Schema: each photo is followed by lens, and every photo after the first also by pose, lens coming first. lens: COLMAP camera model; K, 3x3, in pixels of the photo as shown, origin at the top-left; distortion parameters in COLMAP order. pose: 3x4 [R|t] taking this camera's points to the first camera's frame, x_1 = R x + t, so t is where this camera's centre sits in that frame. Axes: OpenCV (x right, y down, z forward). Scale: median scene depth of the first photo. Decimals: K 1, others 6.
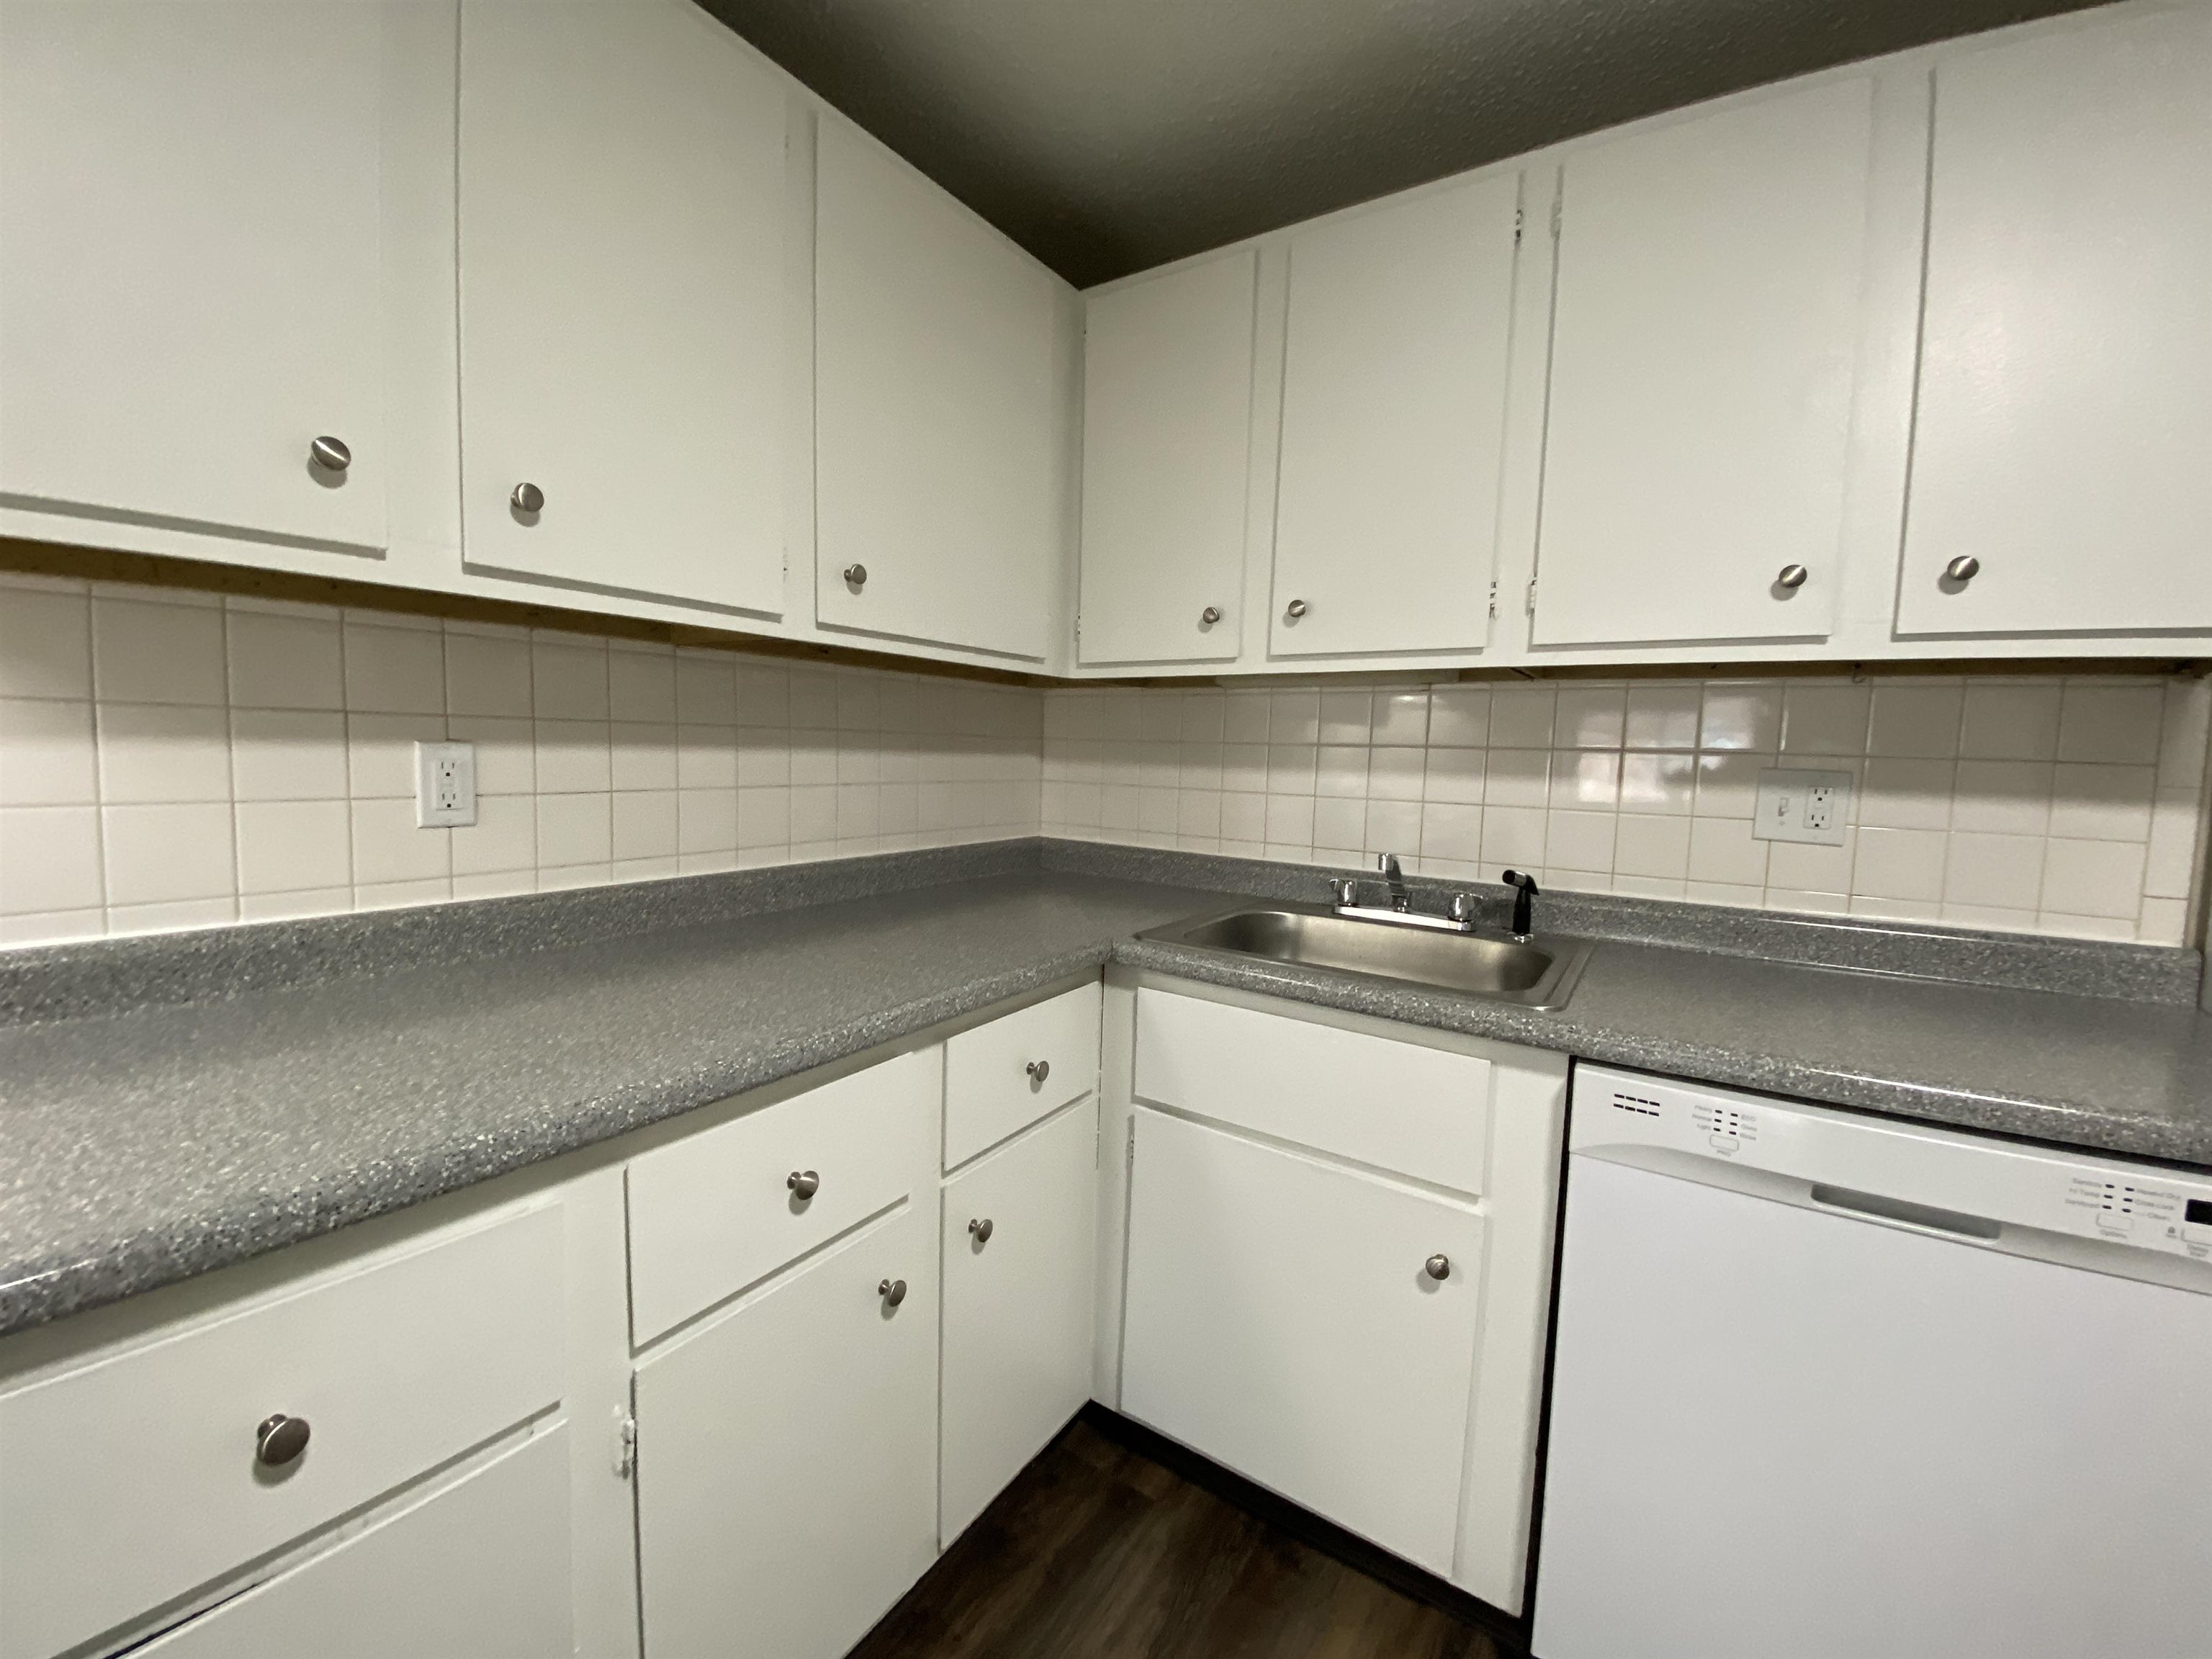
lens RADIAL K [[893.2, 0, 1097.7], [0, 893.2, 812.0], [0, 0, 1]] dist [0.012121, -0.015637]
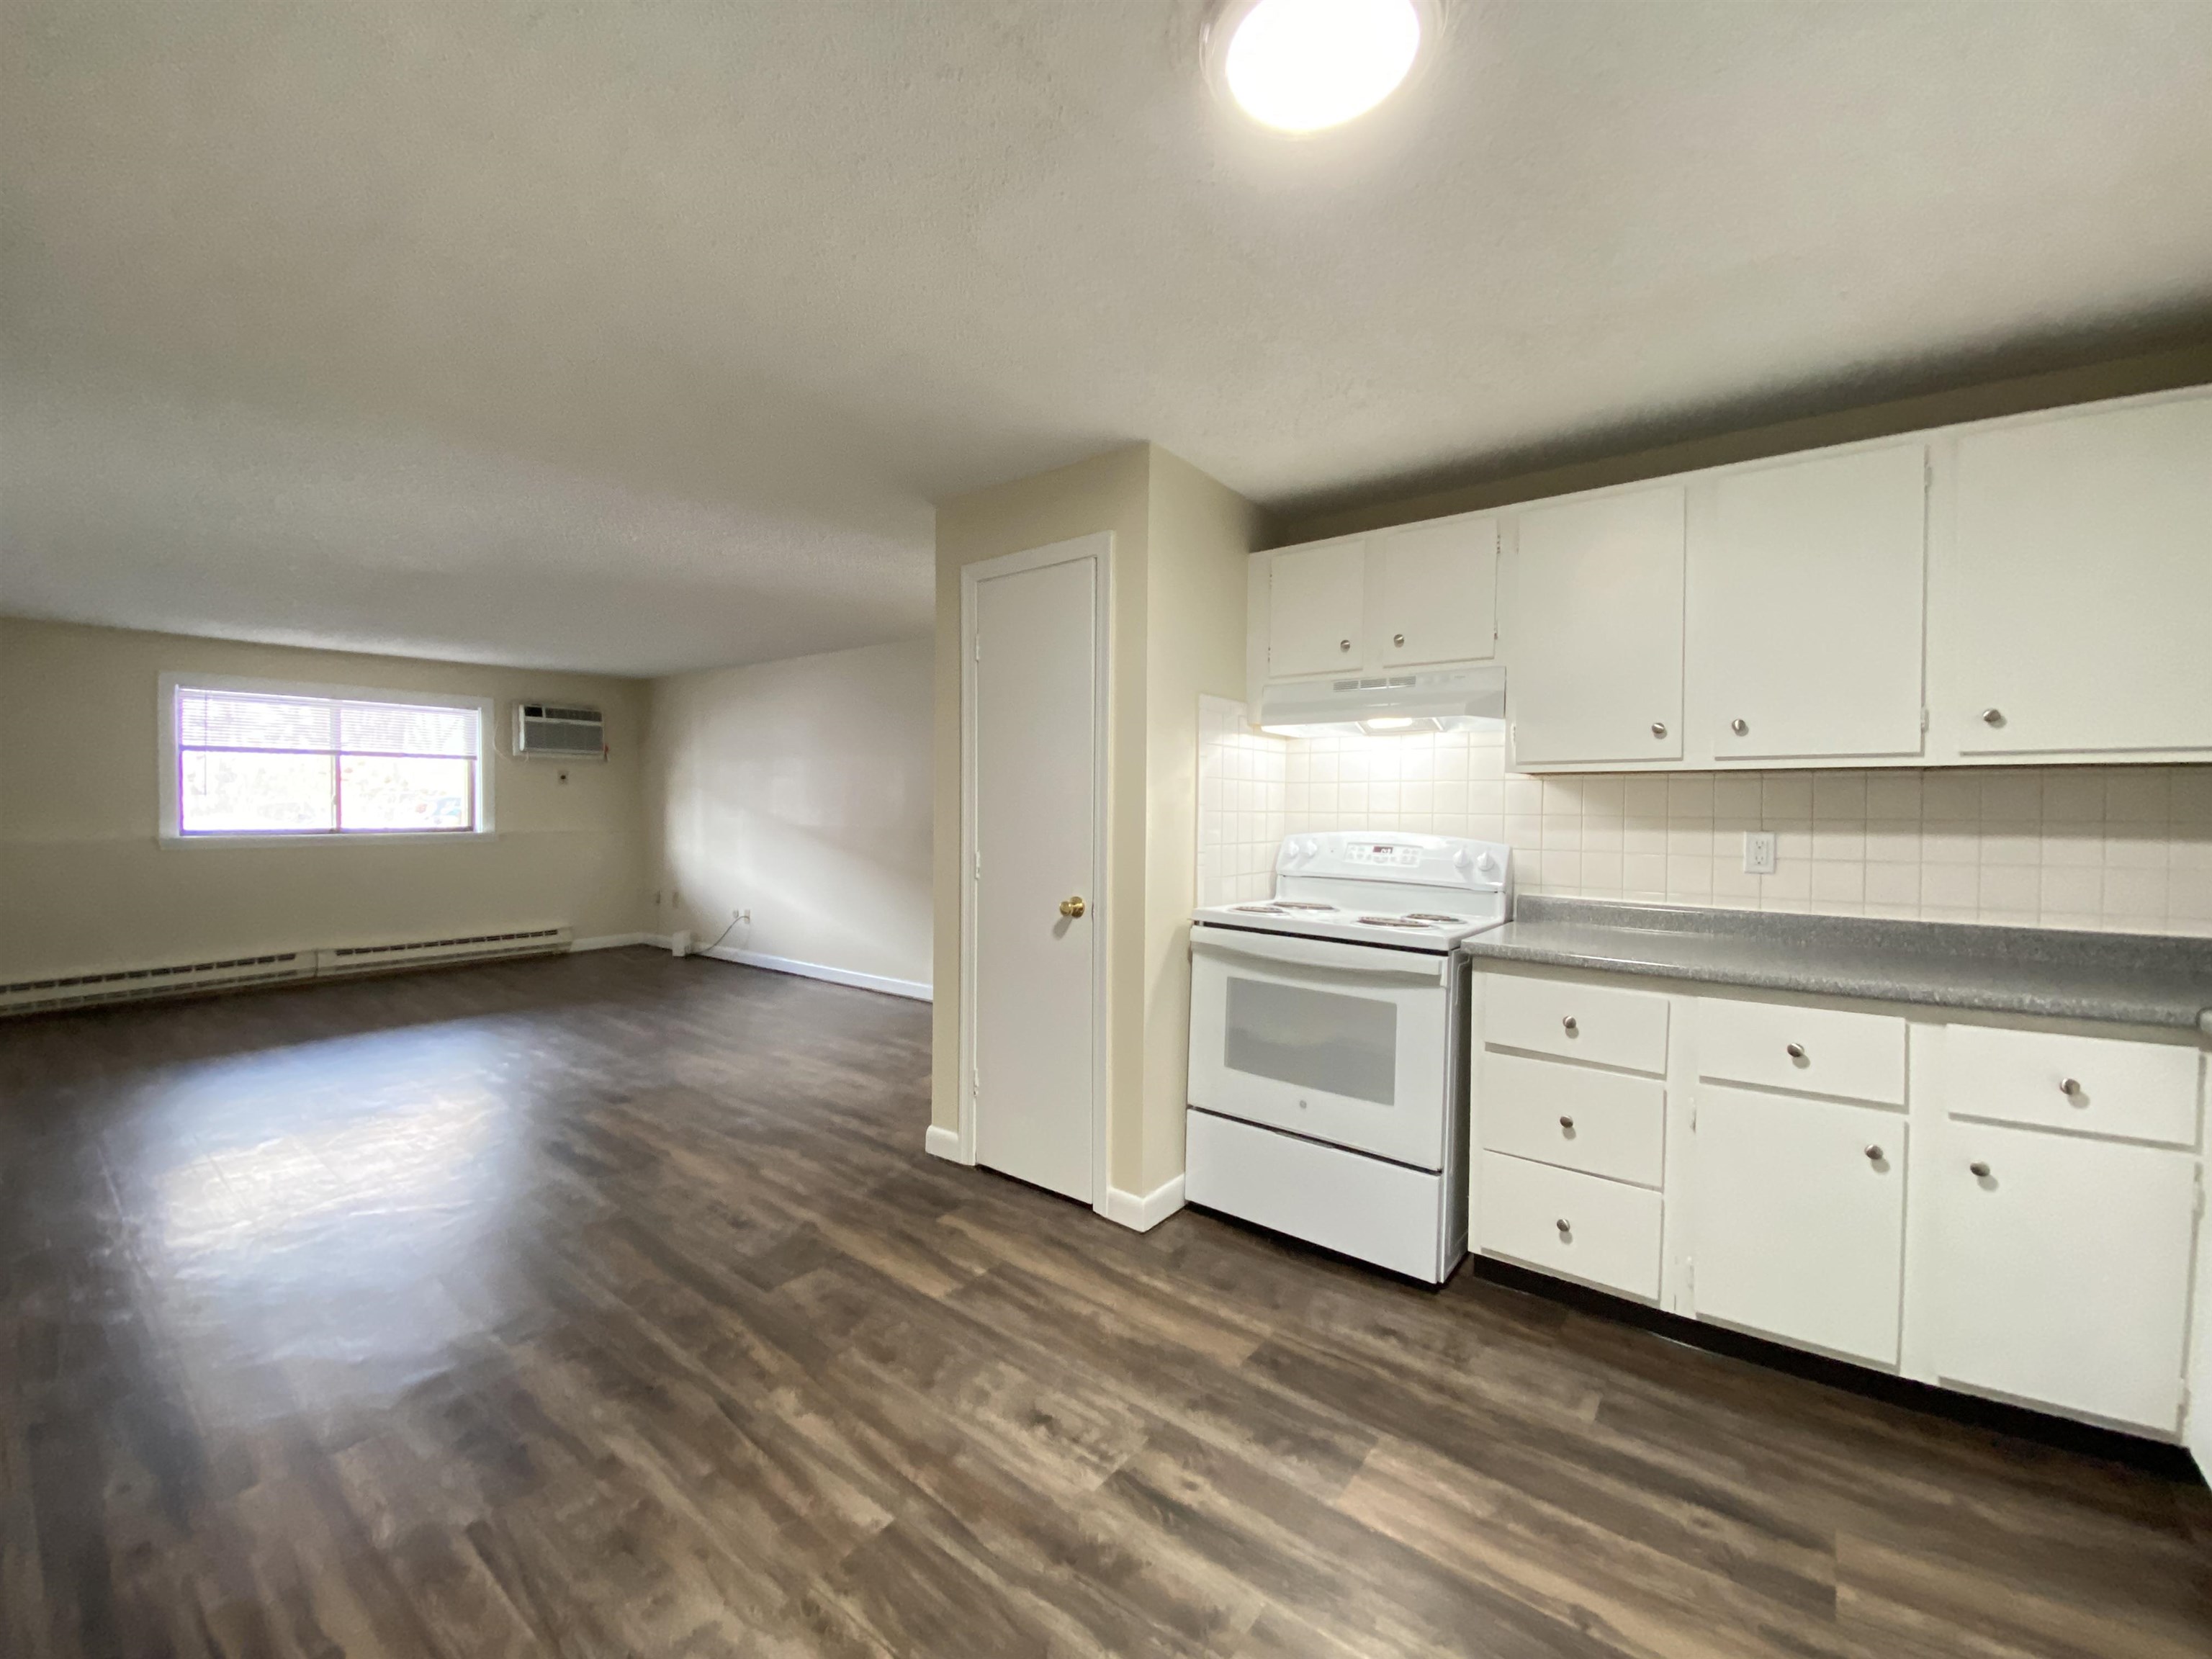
lens RADIAL K [[893.2, 0, 1092.4], [0, 893.2, 818.5], [0, 0, 1]] dist [0.012121, -0.015637]
pose [[-0.072427, -0.018398, -0.997204, 1.365286], [-0.087154, 0.996122, -0.012048, 0.047146], [0.993559, 0.086037, -0.073750, -0.355830]]
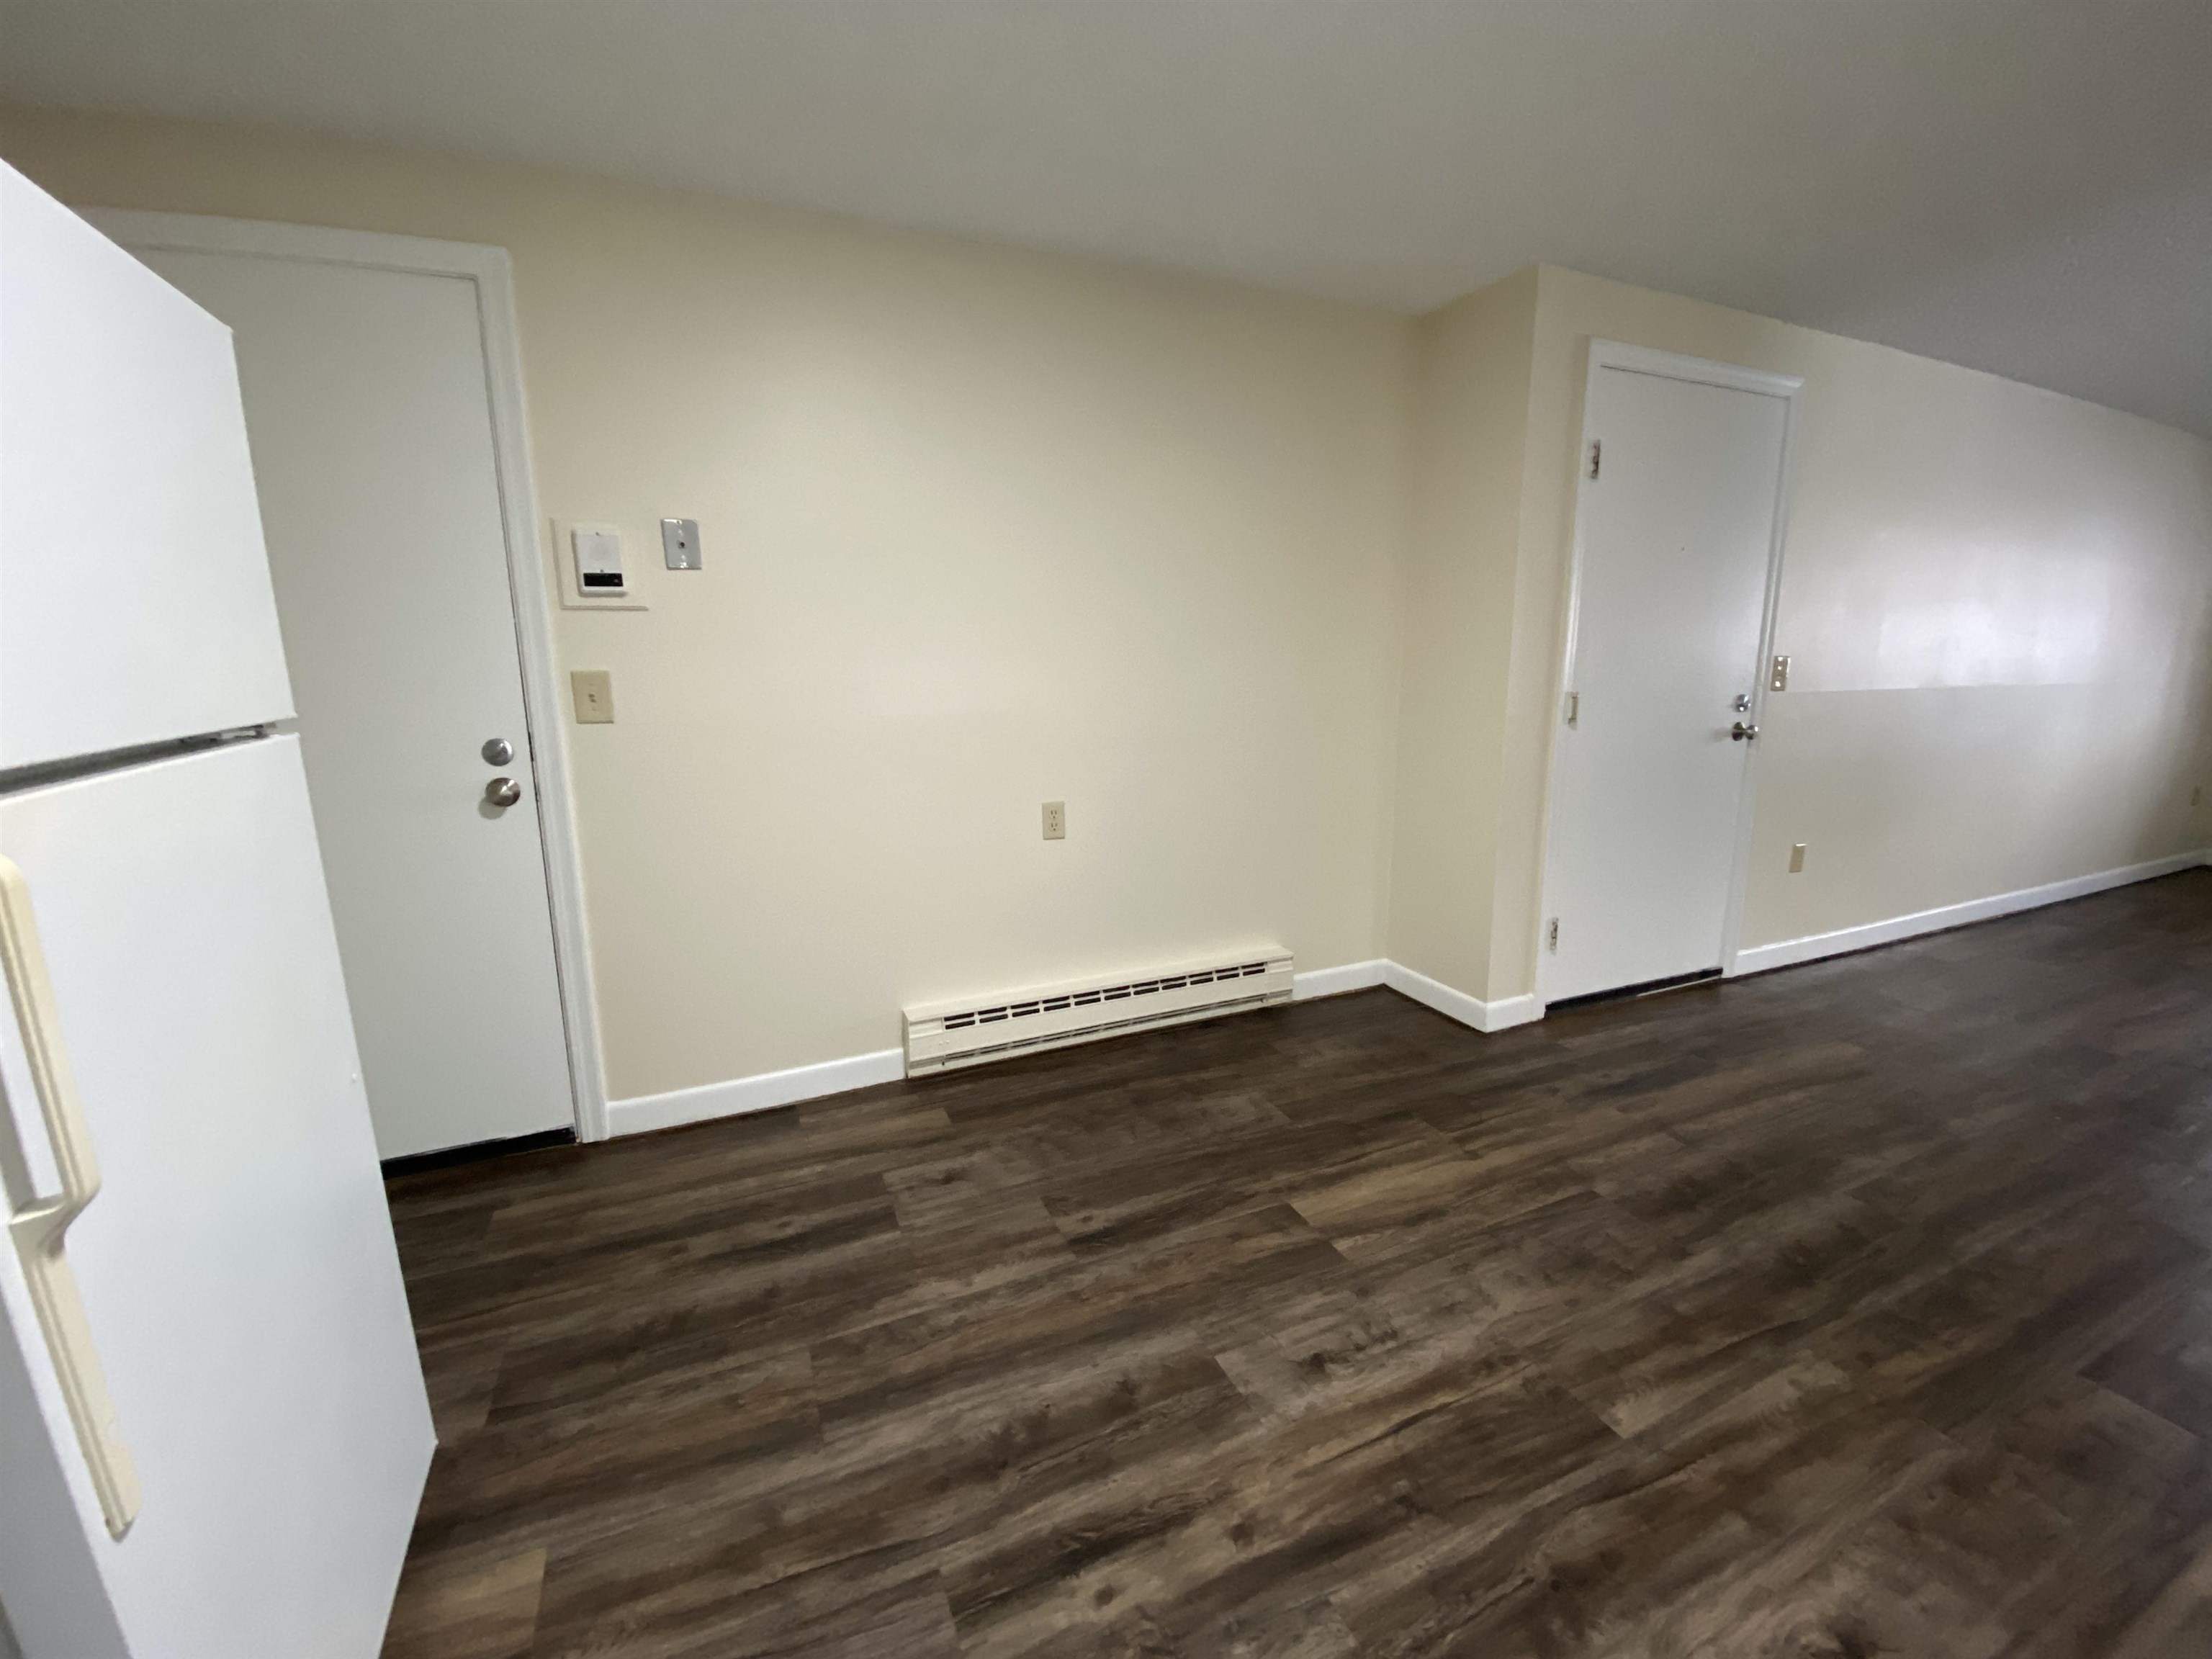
lens RADIAL K [[893.2, 0, 1095.0], [0, 893.2, 816.3], [0, 0, 1]] dist [0.012121, -0.015637]
pose [[-0.838023, -0.119913, 0.532296, 0.178858], [0.024951, 0.966110, 0.256921, -0.048925], [-0.545065, 0.228587, -0.806630, 0.469557]]
